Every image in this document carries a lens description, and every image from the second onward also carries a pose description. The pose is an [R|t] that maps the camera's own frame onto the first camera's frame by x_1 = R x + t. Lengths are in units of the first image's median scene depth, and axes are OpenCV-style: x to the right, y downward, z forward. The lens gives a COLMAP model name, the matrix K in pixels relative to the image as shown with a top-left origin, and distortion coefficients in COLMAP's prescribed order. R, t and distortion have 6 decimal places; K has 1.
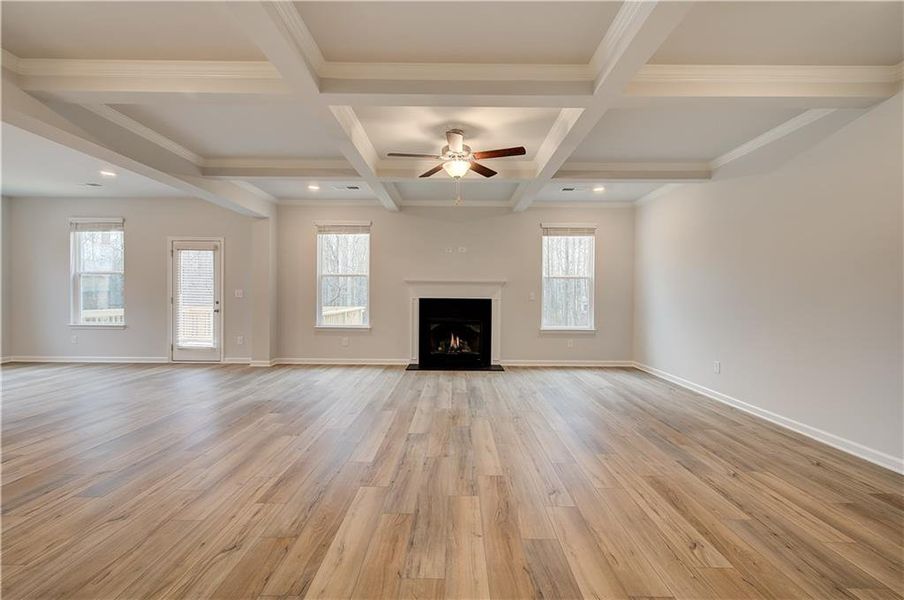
lens RADIAL K [[390.3, 0, 453.8], [0, 390.3, 299.8], [0, 0, 1]] dist [0.004284, 0.000427]
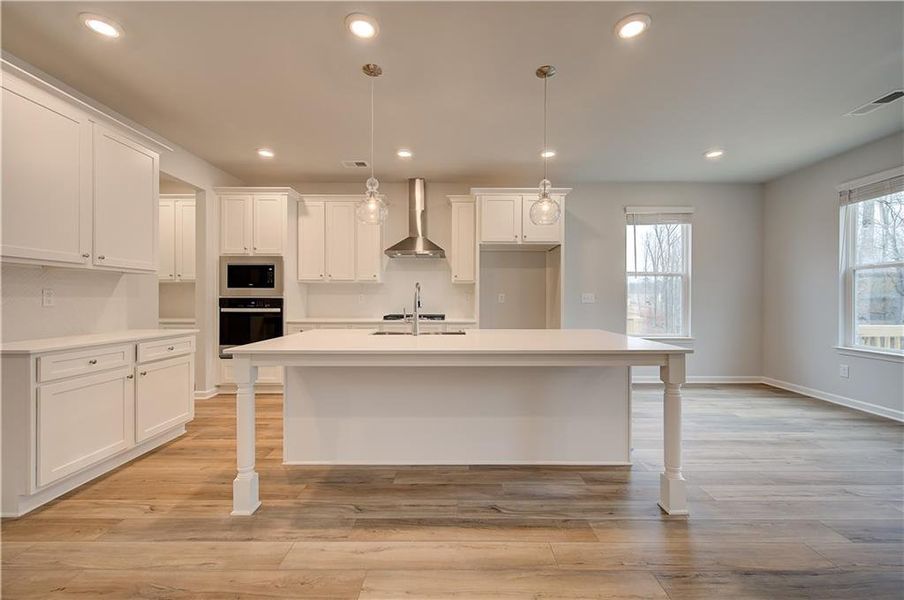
lens RADIAL K [[363.2, 0, 455.0], [0, 363.2, 298.9], [0, 0, 1]] dist [0.000510, -0.000240]
pose [[0.005000, -0.005829, -0.999971, -0.371619], [-0.012563, 0.999904, -0.005892, -0.006120], [0.999909, 0.012592, 0.004926, 0.352919]]
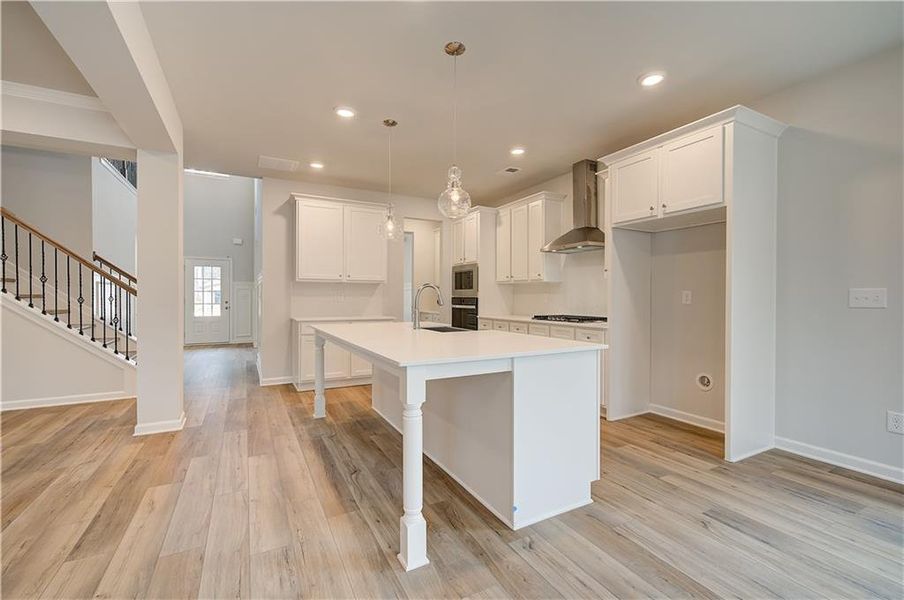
lens RADIAL K [[390.3, 0, 453.8], [0, 390.3, 299.8], [0, 0, 1]] dist [0.004284, 0.000427]
pose [[-0.879732, -0.005473, -0.475438, -0.578489], [-0.013214, 0.999829, 0.012940, -0.012861], [0.475286, 0.017666, -0.879654, 0.788087]]
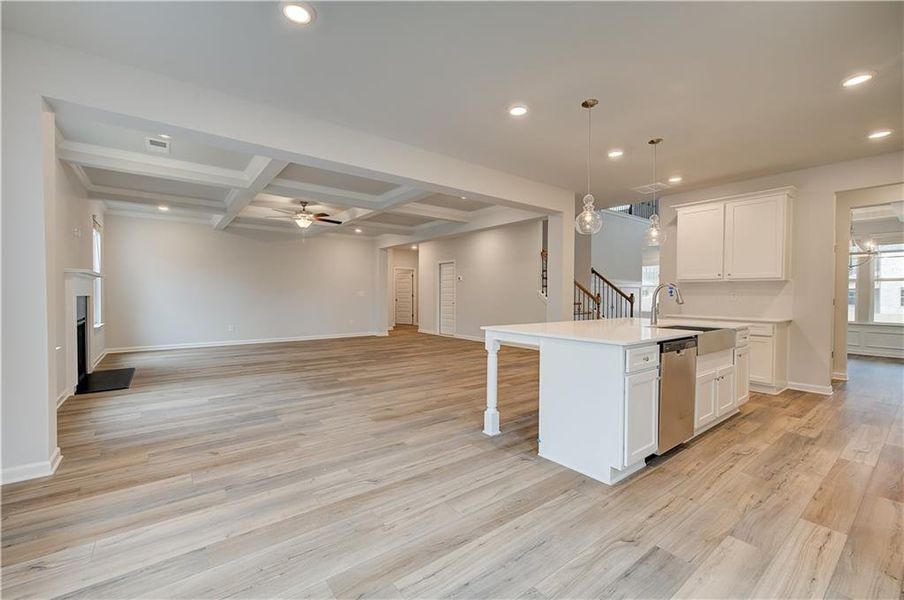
lens RADIAL K [[376.8, 0, 455.1], [0, 376.8, 299.1], [0, 0, 1]] dist [0.001880, 0.000346]
pose [[-0.617245, -0.022352, 0.786453, -1.034722], [-0.003281, 0.999661, 0.025837, -0.017308], [-0.786764, 0.013367, -0.617109, 0.880460]]
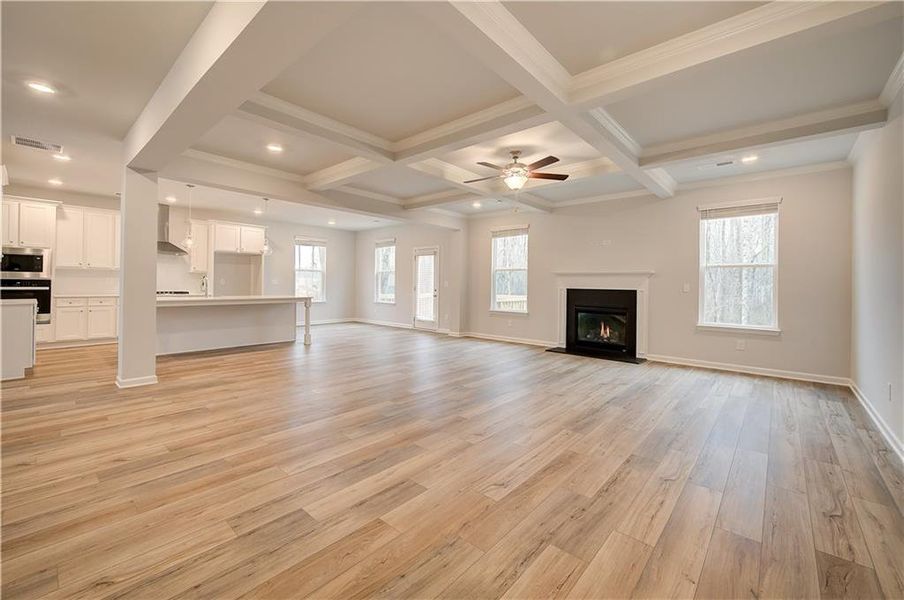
lens RADIAL K [[369.4, 0, 454.3], [0, 369.4, 283.5], [0, 0, 1]] dist [0.002939, 0.000048]
pose [[0.753855, 0.000245, -0.657041, 0.361048], [-0.014260, 0.999770, -0.015989, 0.002703], [0.656886, 0.021423, 0.753685, 0.001547]]
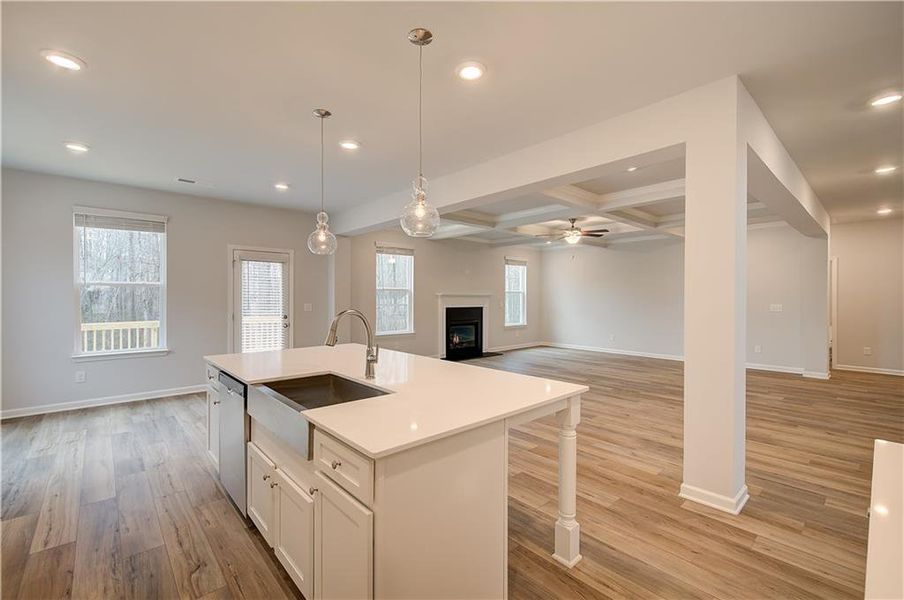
lens RADIAL K [[390.3, 0, 453.8], [0, 390.3, 299.8], [0, 0, 1]] dist [0.004284, 0.000427]
pose [[0.738269, -0.011010, 0.674416, -0.956116], [0.010536, 0.999933, 0.004791, -0.036156], [-0.674424, 0.003569, 0.738336, 0.009623]]
